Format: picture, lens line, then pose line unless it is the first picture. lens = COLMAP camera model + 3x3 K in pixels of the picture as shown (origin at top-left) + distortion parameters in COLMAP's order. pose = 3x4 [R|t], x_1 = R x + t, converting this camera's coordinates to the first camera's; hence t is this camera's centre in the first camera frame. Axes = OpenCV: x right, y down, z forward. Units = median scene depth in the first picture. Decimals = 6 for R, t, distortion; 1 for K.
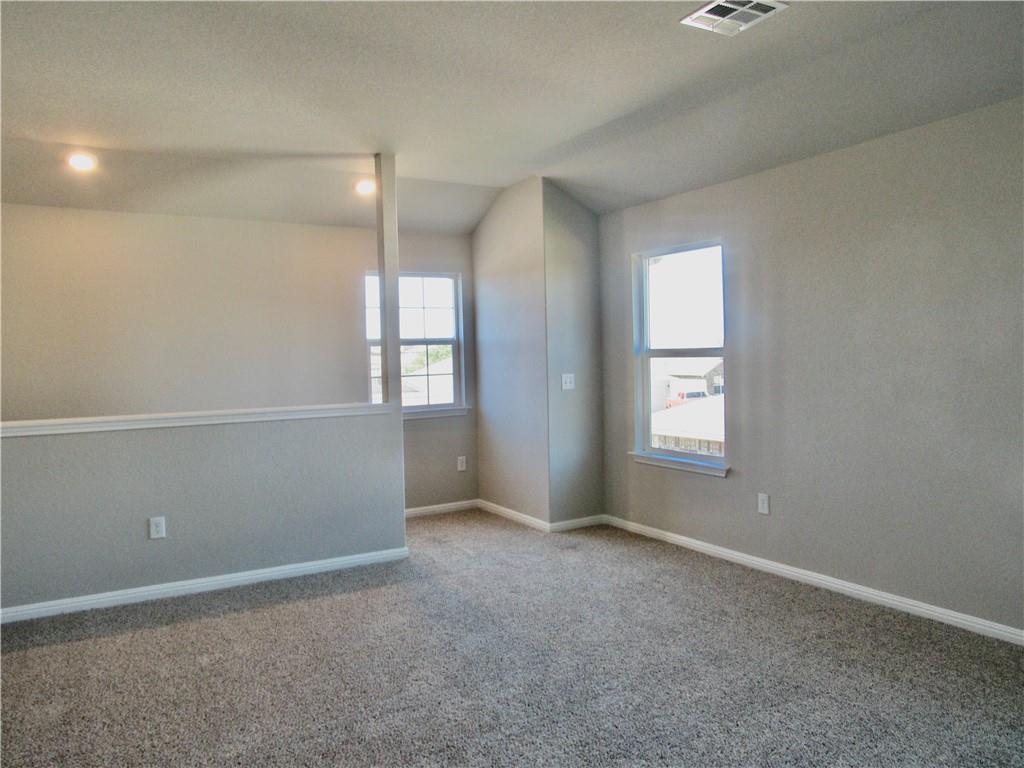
lens RADIAL K [[738.1, 0, 491.0], [0, 738.1, 363.2], [0, 0, 1]] dist [-0.031337, 0.019513]
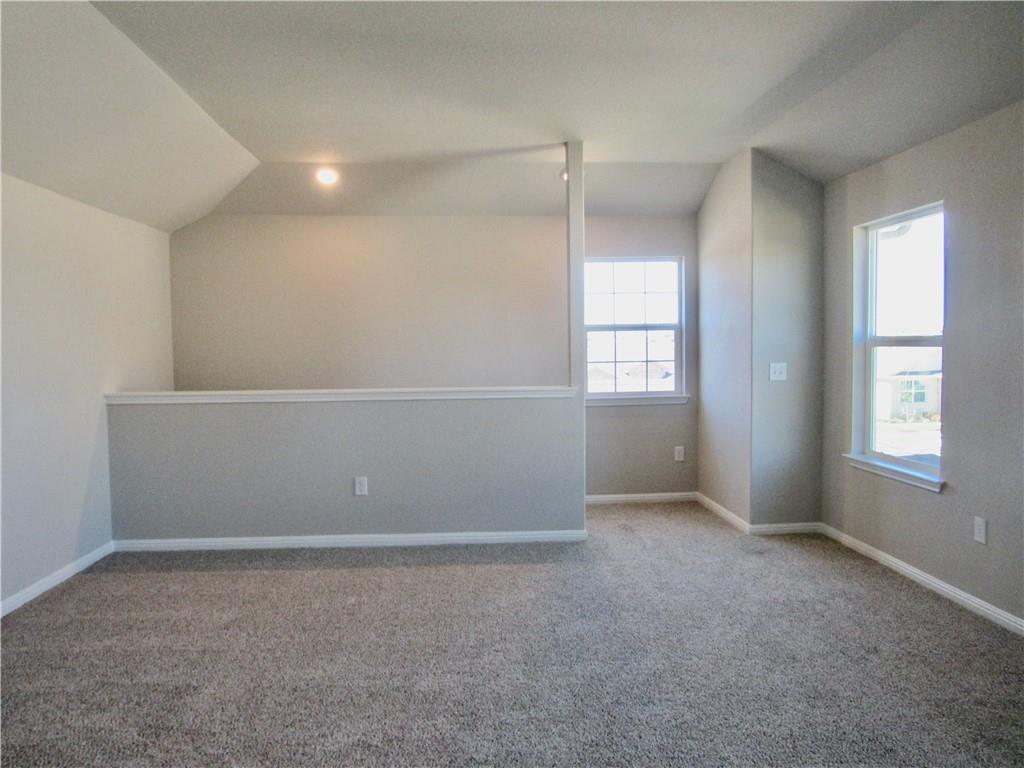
lens RADIAL K [[738.1, 0, 495.6], [0, 738.1, 361.6], [0, 0, 1]] dist [-0.031337, 0.019513]
pose [[0.892603, 0.023134, -0.450249, 0.237094], [-0.013936, 0.999621, 0.023733, -0.004890], [0.450627, -0.014909, 0.892588, 0.043971]]
